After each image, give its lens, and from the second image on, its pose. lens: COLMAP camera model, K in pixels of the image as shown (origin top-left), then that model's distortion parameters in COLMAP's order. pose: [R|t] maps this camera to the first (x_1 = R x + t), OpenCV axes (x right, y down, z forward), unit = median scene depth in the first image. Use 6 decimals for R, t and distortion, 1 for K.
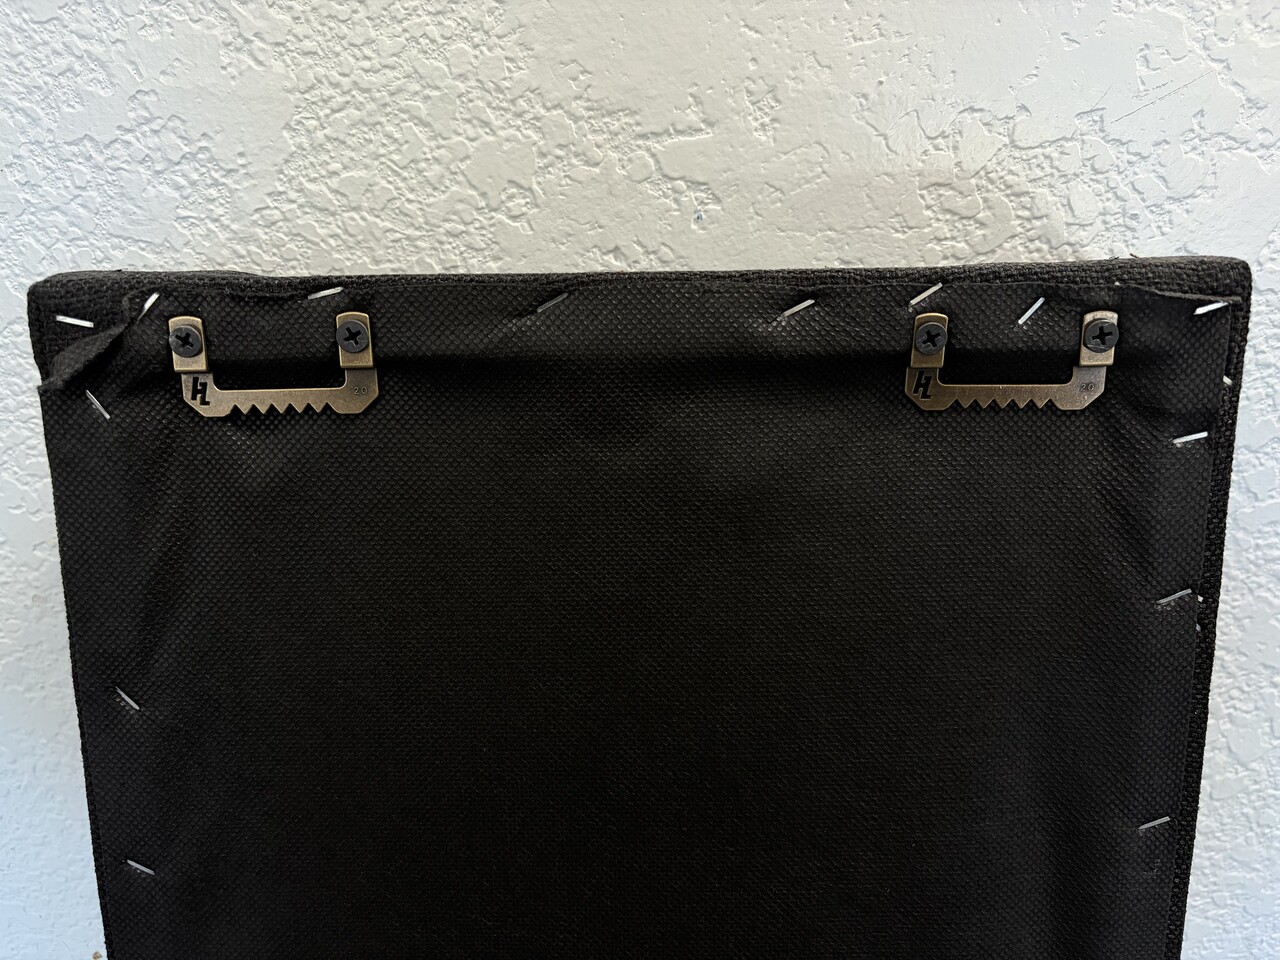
lens RADIAL K [[964.5, 0, 625.1], [0, 964.5, 469.4], [0, 0, 1]] dist [0.029028, -0.051951]
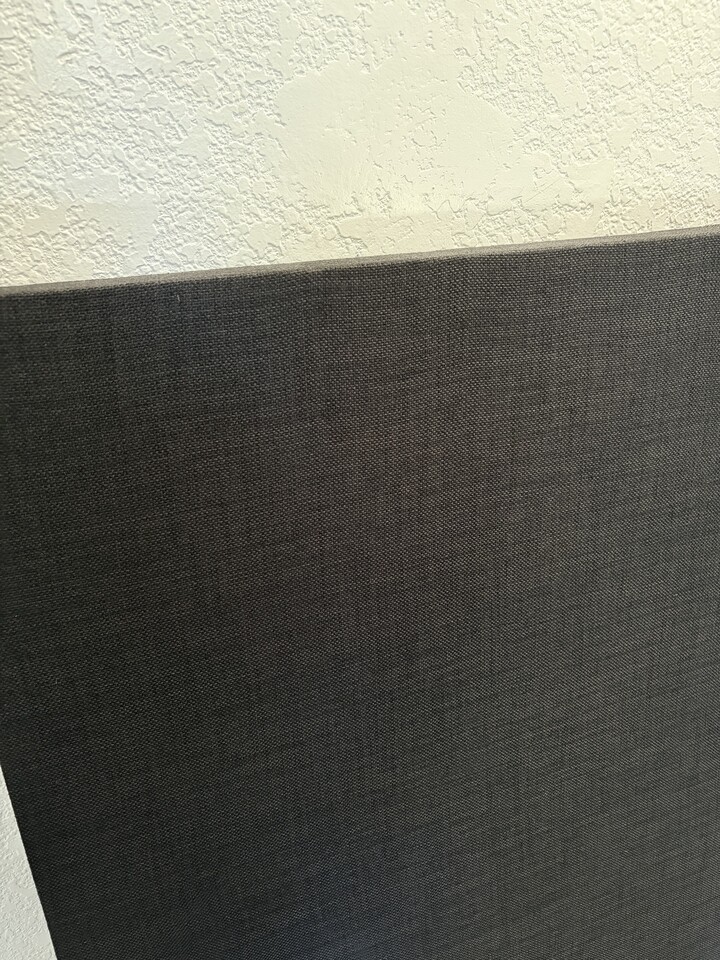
lens RADIAL K [[723.3, 0, 366.1], [0, 723.3, 483.0], [0, 0, 1]] dist [0.029028, -0.051951]
pose [[0.931716, -0.166168, 0.322946, -0.515239], [0.149041, 0.985809, 0.077246, 0.110026], [-0.331198, -0.023839, 0.943260, -0.517738]]
